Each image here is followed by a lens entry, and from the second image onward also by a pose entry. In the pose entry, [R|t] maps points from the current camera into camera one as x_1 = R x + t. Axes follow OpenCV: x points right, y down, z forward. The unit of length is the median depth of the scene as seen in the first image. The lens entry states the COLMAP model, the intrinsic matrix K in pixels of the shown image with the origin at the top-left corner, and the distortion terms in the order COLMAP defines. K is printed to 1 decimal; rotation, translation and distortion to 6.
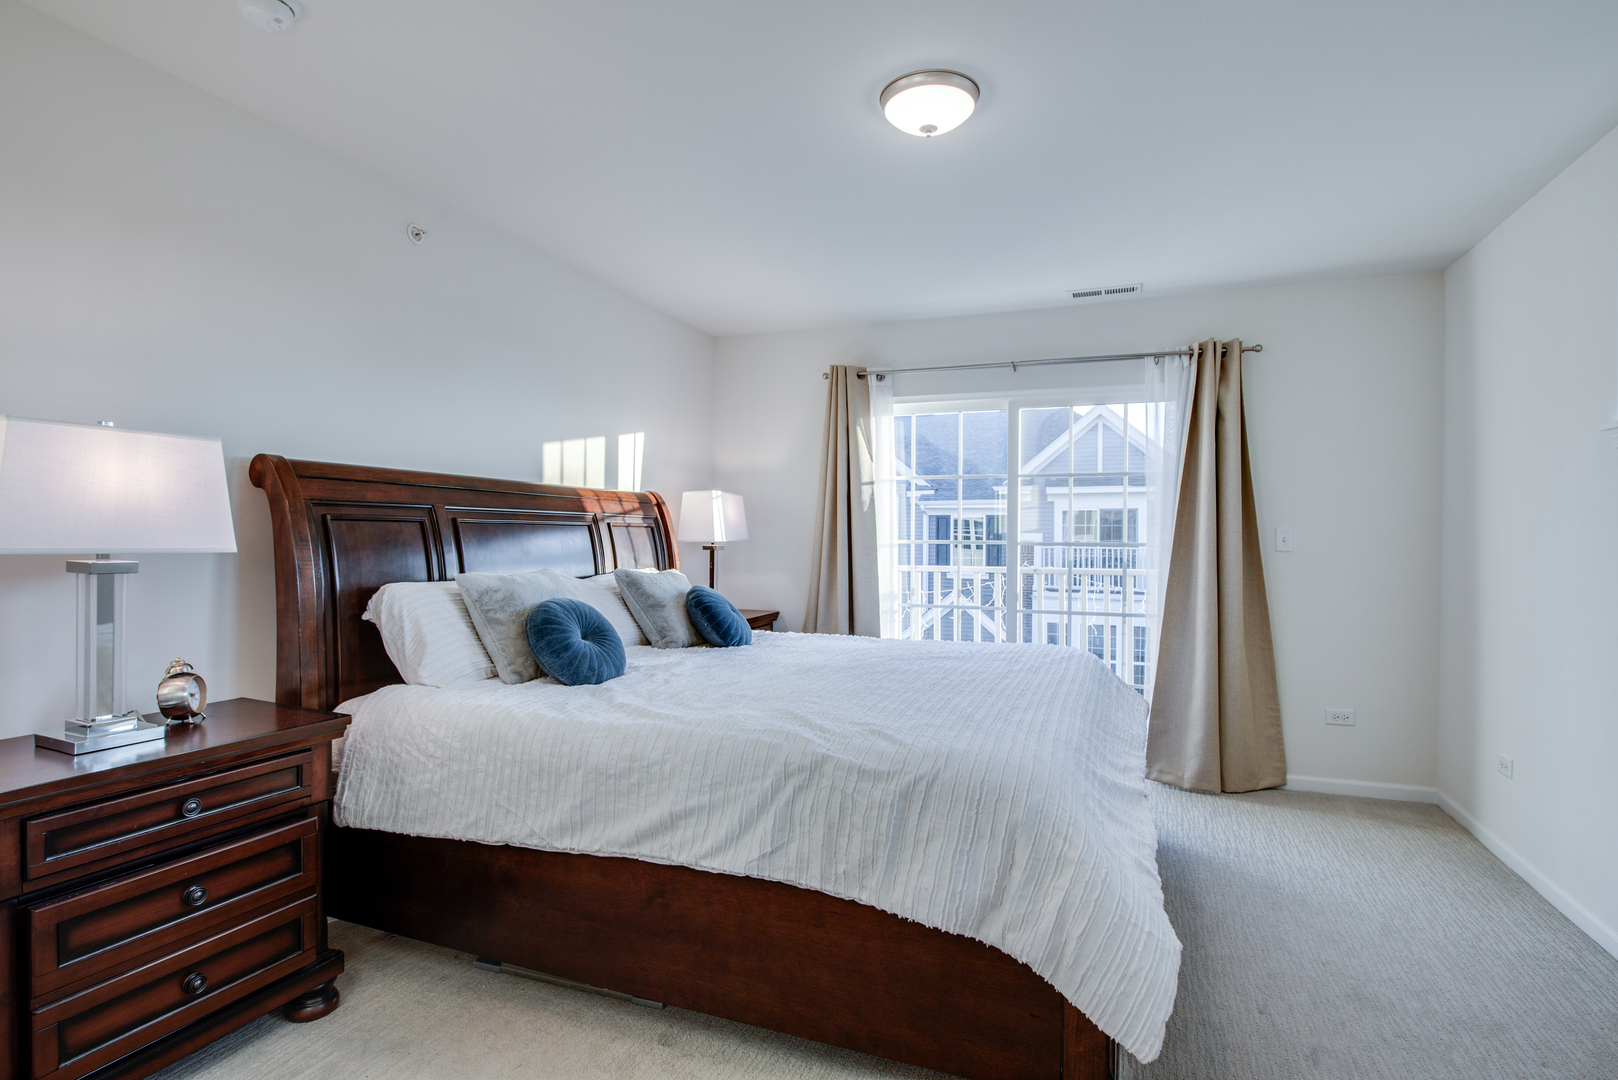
lens RADIAL K [[796.2, 0, 812.3], [0, 796.2, 536.6], [0, 0, 1]] dist [-0.012237, -0.000473]
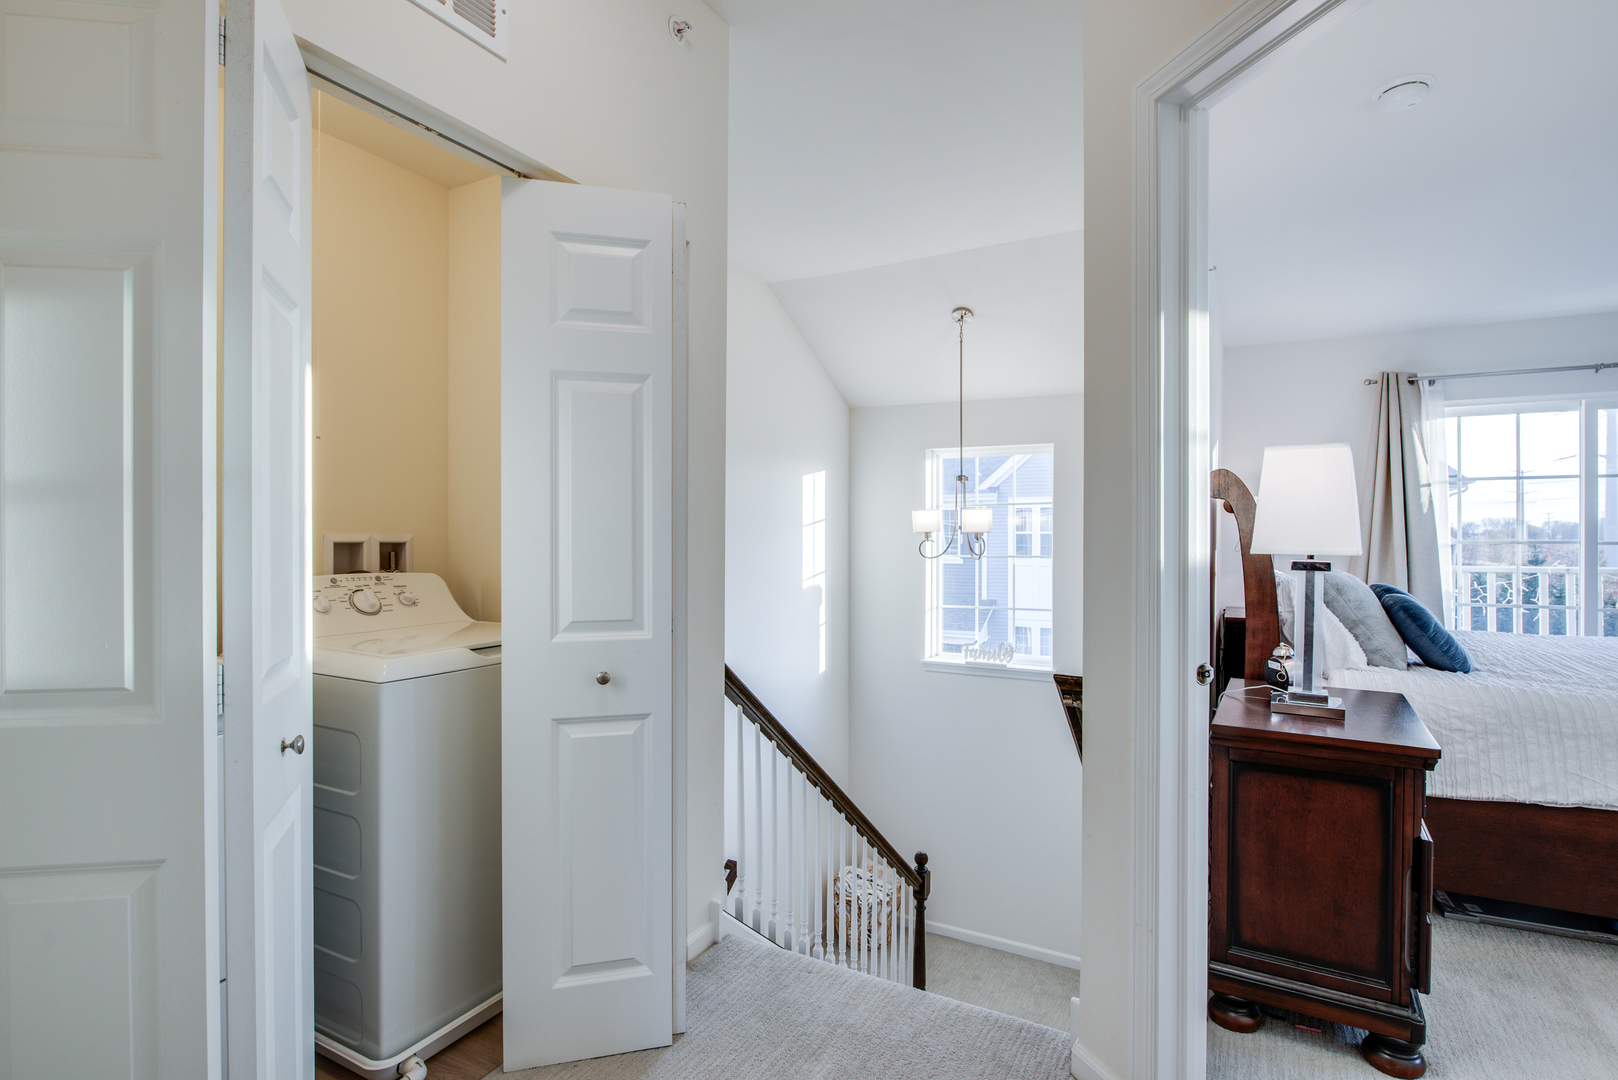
lens RADIAL K [[796.2, 0, 815.0], [0, 796.2, 540.3], [0, 0, 1]] dist [-0.012237, -0.000473]
pose [[0.991670, -0.006885, -0.128624, -0.668726], [0.007183, 0.999972, 0.001853, -0.003879], [0.128608, -0.002761, 0.991692, -0.135299]]
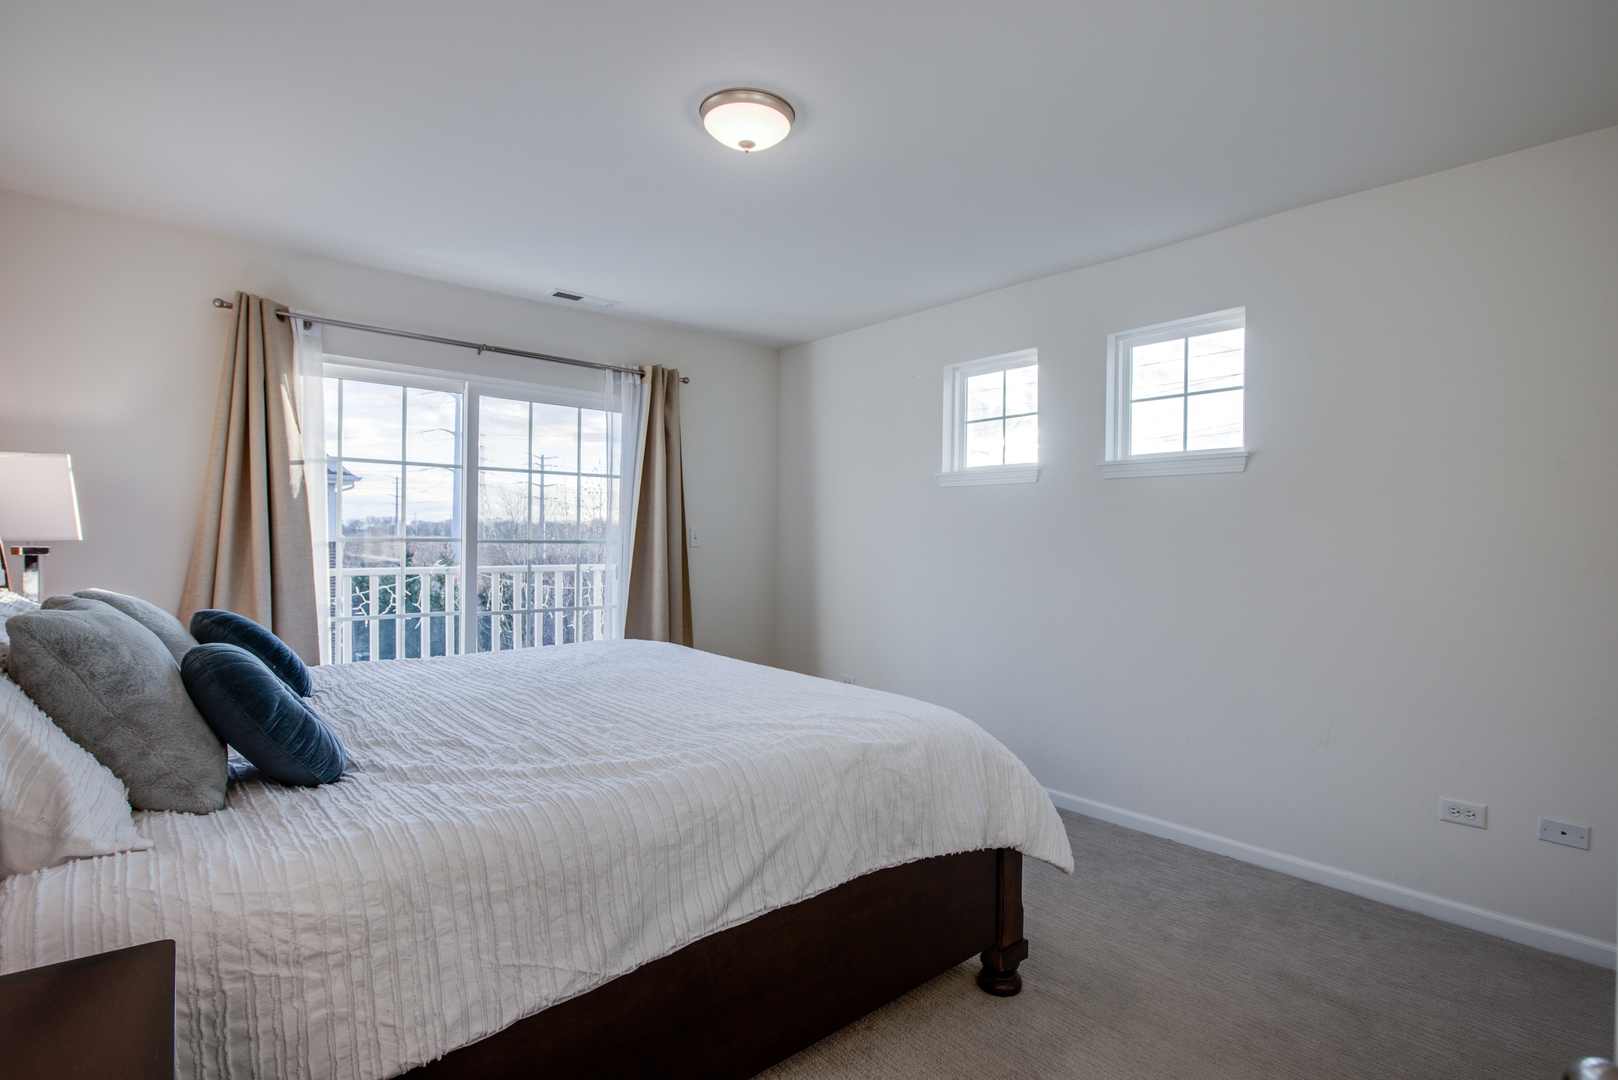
lens RADIAL K [[796.2, 0, 810.6], [0, 796.2, 537.1], [0, 0, 1]] dist [-0.012237, -0.000473]
pose [[0.468095, -0.000074, 0.883678, -0.419108], [-0.007036, 0.999968, 0.003811, -0.002532], [-0.883650, -0.008001, 0.468079, 0.248956]]
